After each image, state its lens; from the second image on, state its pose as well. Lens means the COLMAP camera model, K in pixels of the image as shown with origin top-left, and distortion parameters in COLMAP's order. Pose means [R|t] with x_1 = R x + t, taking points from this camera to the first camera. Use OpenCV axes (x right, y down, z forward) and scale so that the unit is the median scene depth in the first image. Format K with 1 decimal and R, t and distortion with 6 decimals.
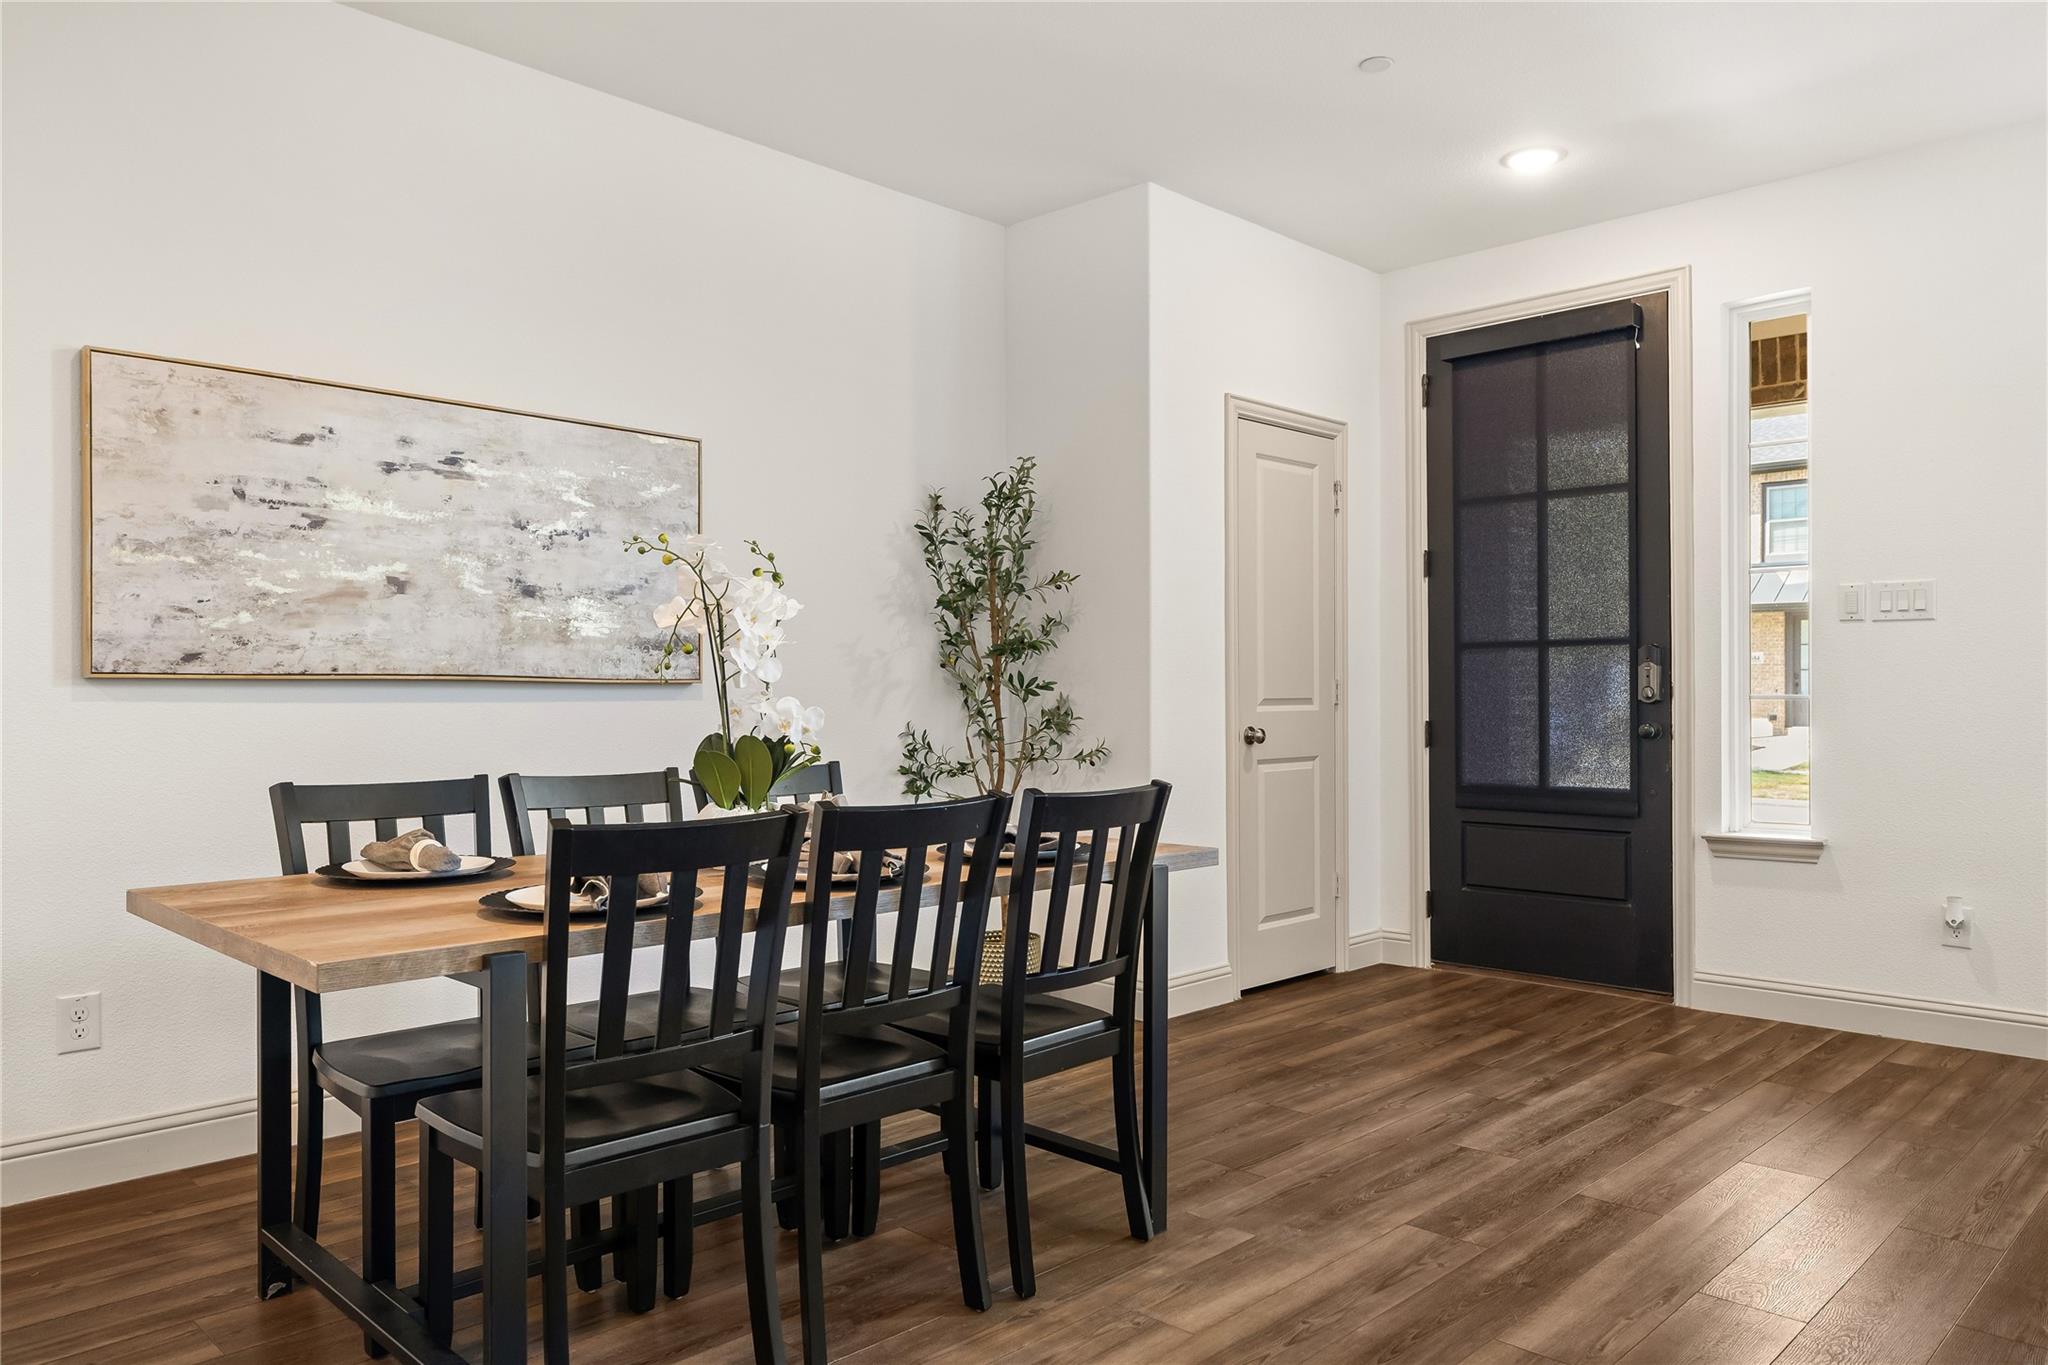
lens RADIAL K [[1386.0, 0, 1047.1], [0, 1386.0, 692.3], [0, 0, 1]] dist [-0.002761, 0.004282]
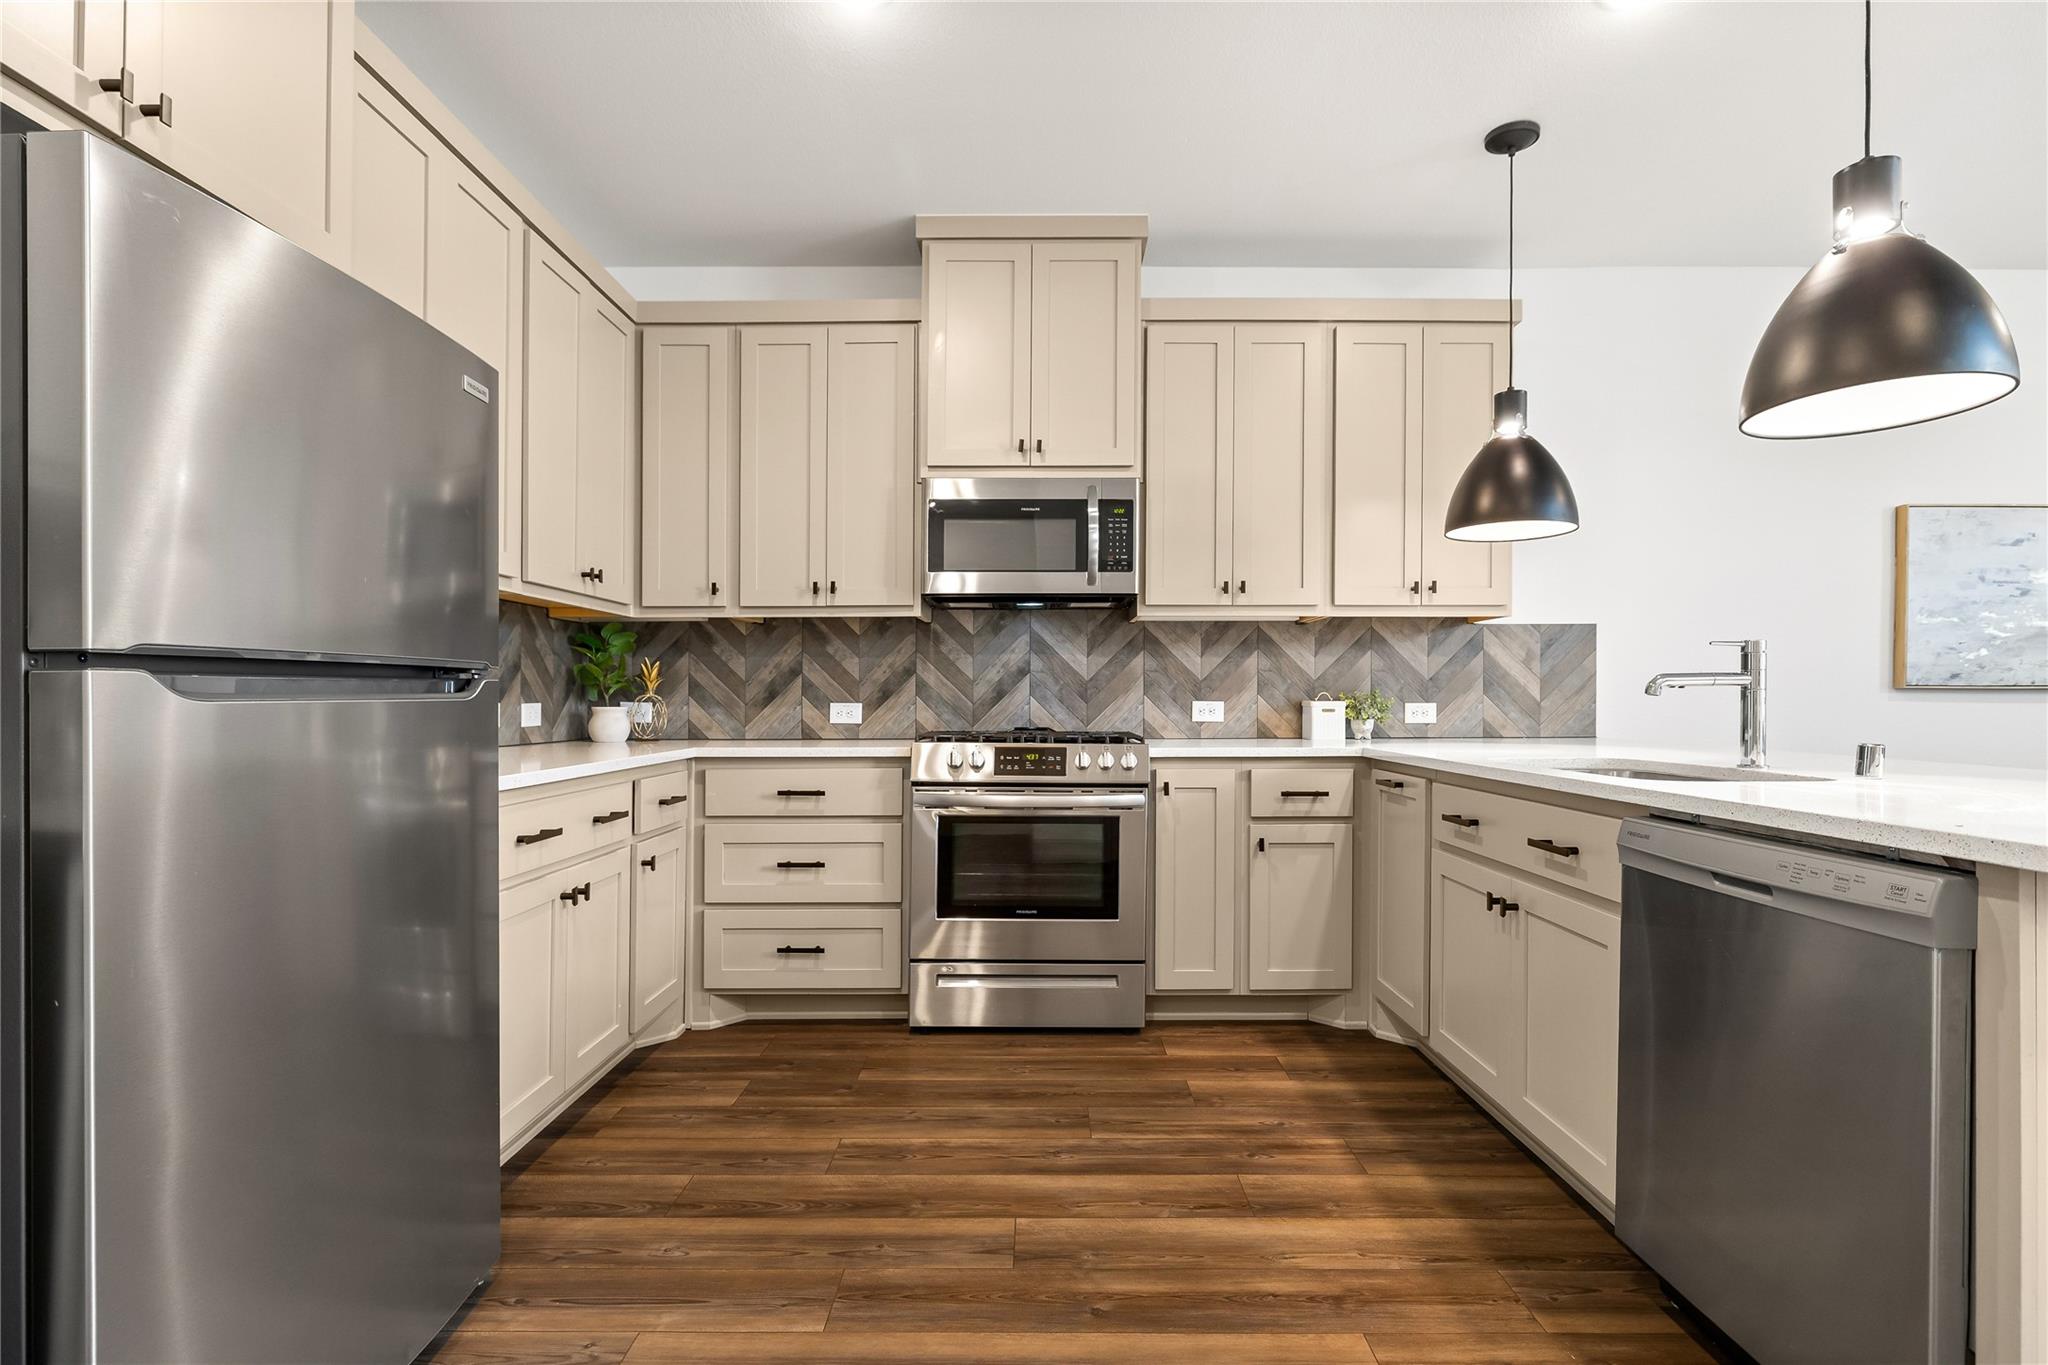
lens RADIAL K [[969.1, 0, 1031.6], [0, 969.1, 692.2], [0, 0, 1]] dist [-0.008830, 0.003887]
pose [[0.697787, -0.003240, -0.716298, -0.495028], [-0.003338, 0.999964, -0.007775, 0.006839], [0.716297, 0.007816, 0.697751, -0.579335]]
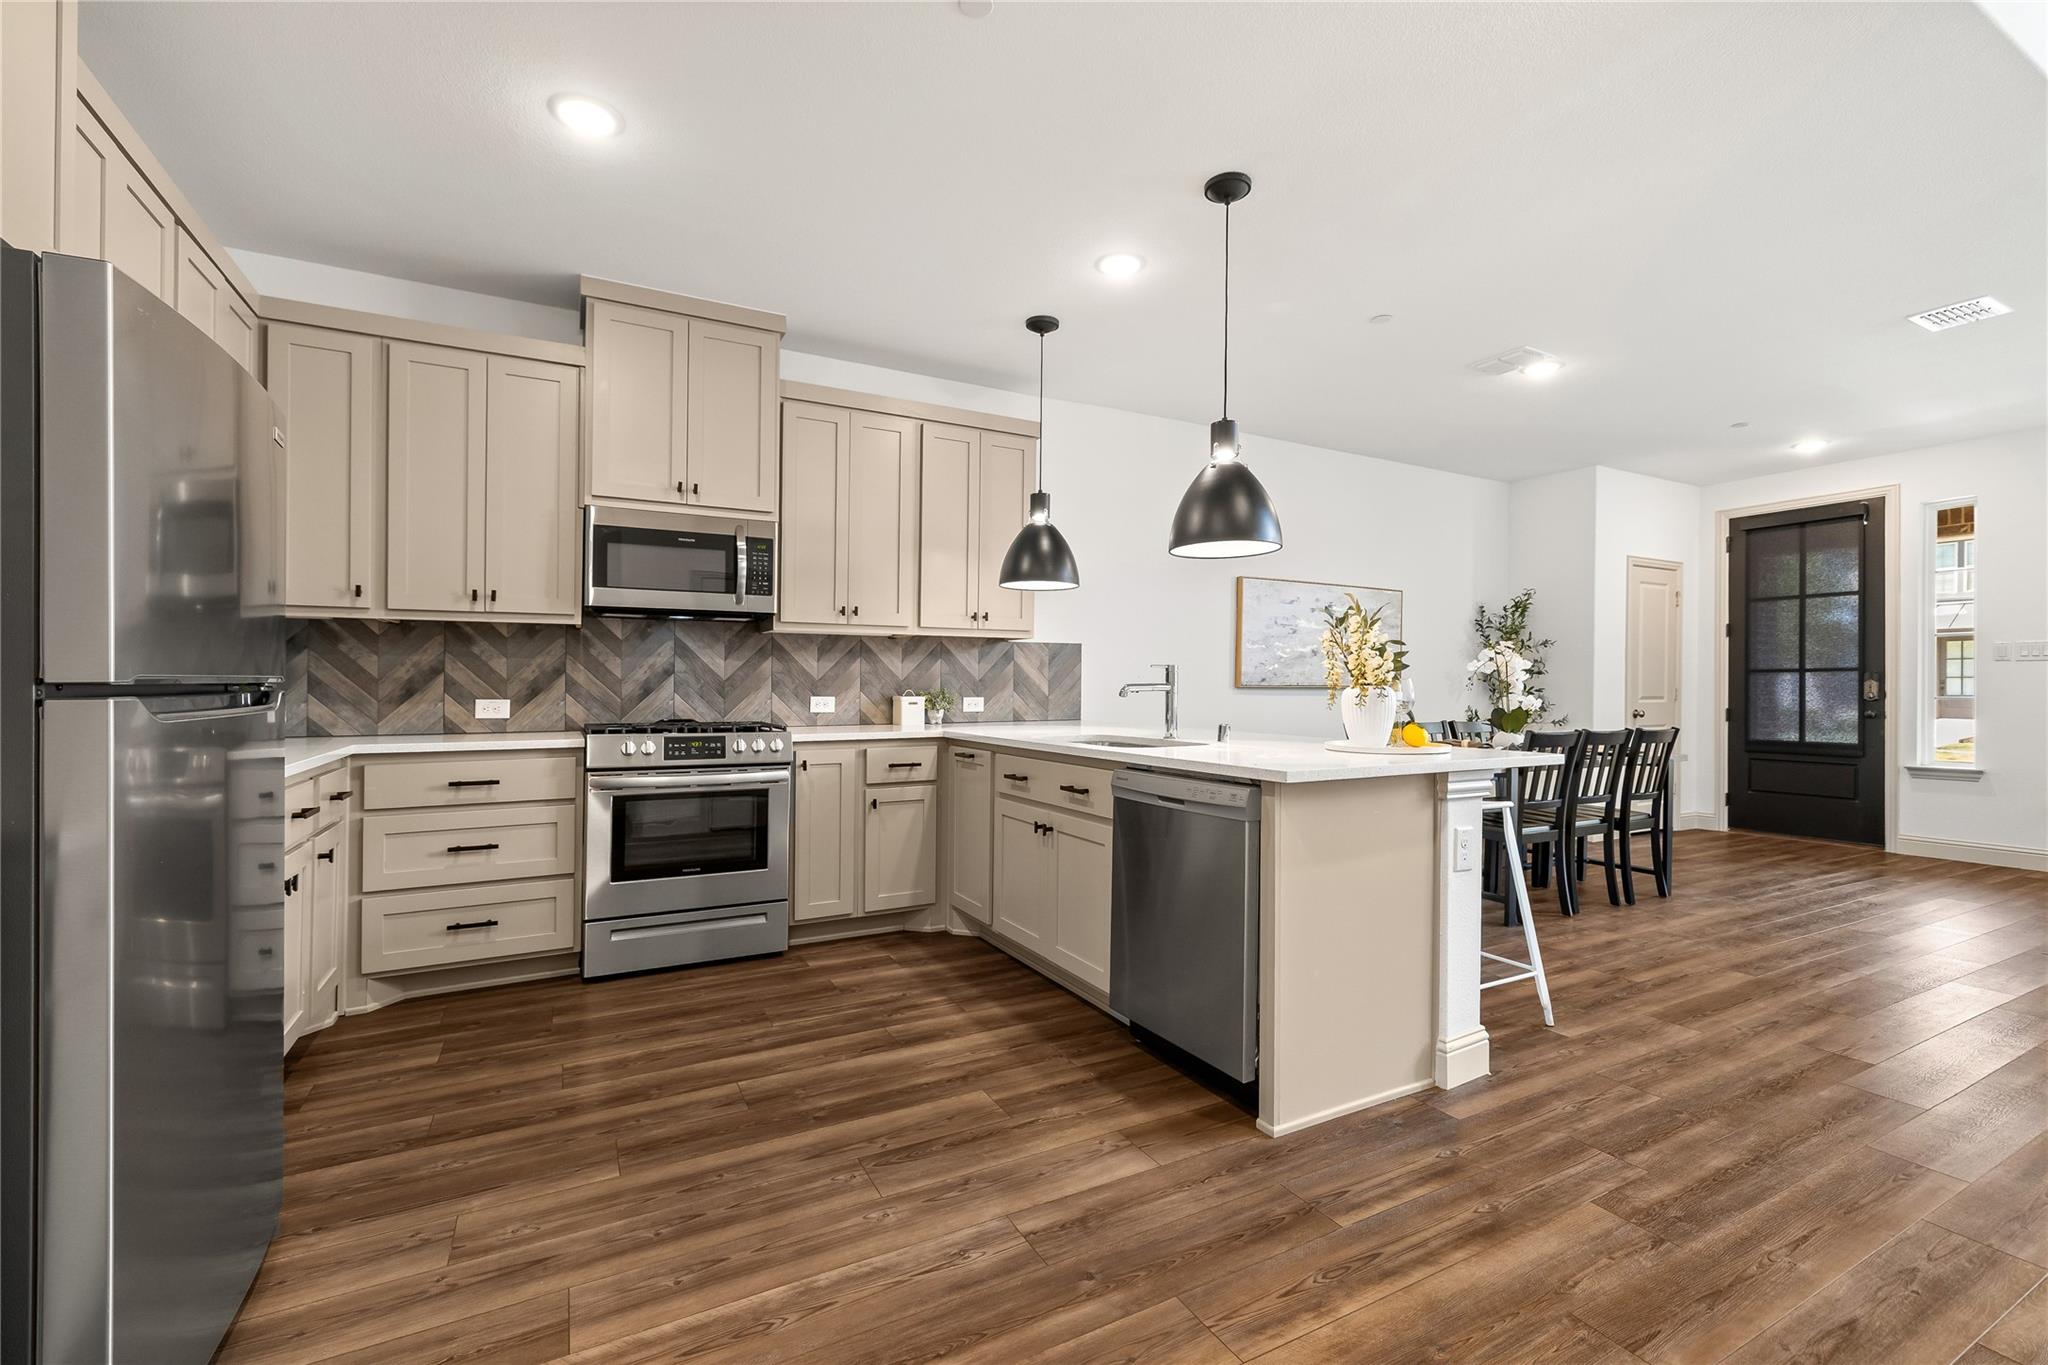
lens RADIAL K [[881.1, 0, 1025.9], [0, 881.1, 681.4], [0, 0, 1]] dist [0.000914, 0.000744]
pose [[0.953973, 0.003637, -0.299869, -0.476611], [-0.005493, 0.999971, -0.005347, -0.008520], [0.299841, 0.006748, 0.953965, -0.798215]]
